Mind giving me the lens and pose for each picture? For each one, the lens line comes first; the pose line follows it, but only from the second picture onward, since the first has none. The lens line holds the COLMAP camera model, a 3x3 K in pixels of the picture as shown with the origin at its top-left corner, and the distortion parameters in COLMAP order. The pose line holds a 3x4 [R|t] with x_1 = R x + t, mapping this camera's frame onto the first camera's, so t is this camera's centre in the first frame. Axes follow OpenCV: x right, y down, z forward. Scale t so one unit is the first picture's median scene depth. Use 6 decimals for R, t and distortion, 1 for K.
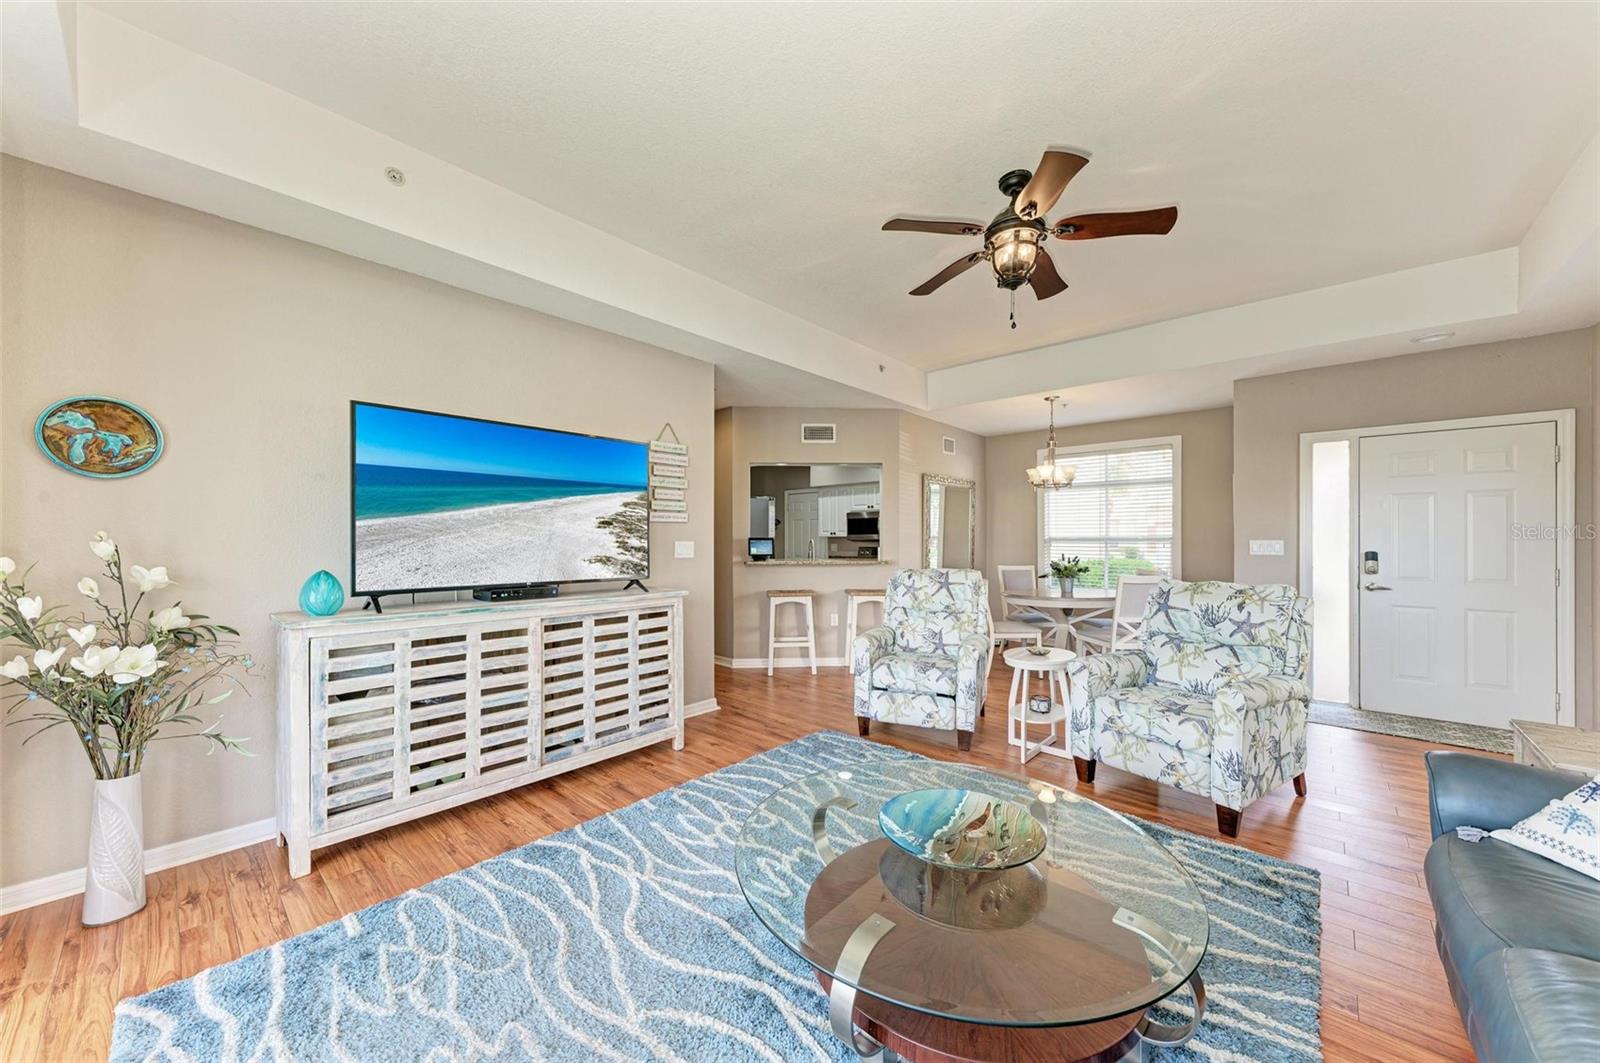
lens RADIAL K [[575.5, 0, 798.9], [0, 575.5, 537.5], [0, 0, 1]] dist [0.017691, -0.005830]
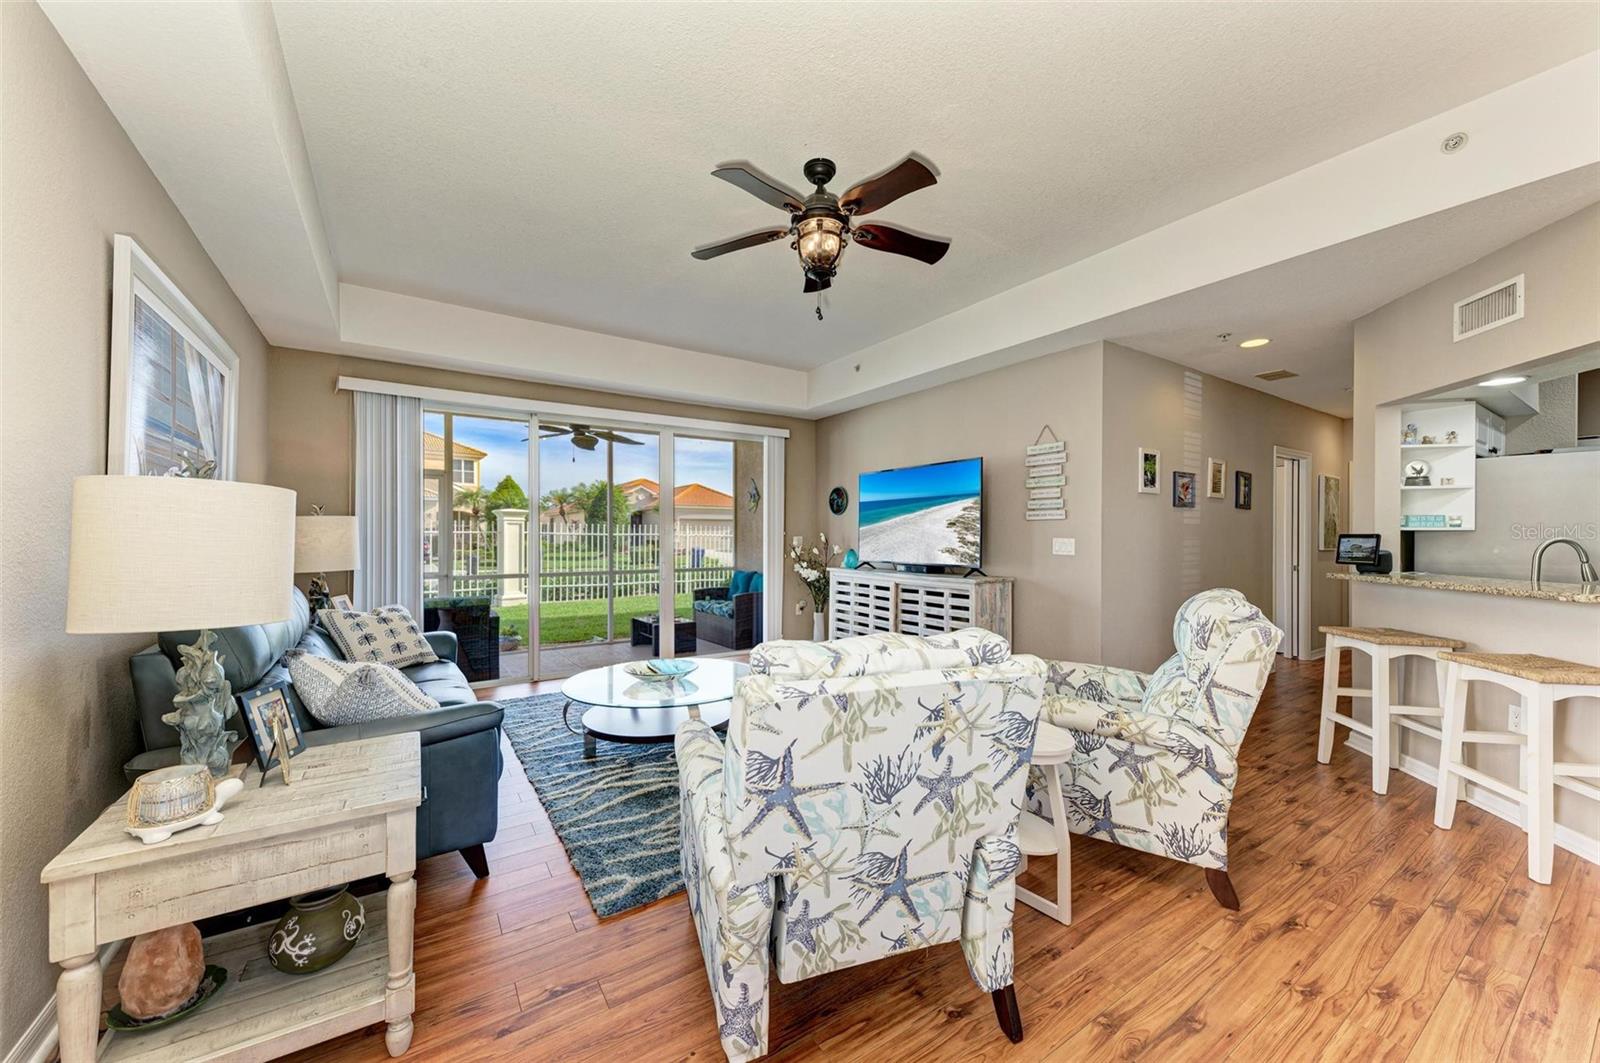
lens RADIAL K [[591.2, 0, 805.4], [0, 591.2, 538.1], [0, 0, 1]] dist [0.016629, -0.000106]
pose [[-0.241652, 0.004723, -0.970351, 1.095699], [0.002181, 0.999988, 0.004325, 0.001782], [0.970360, -0.001071, -0.241660, 0.990980]]
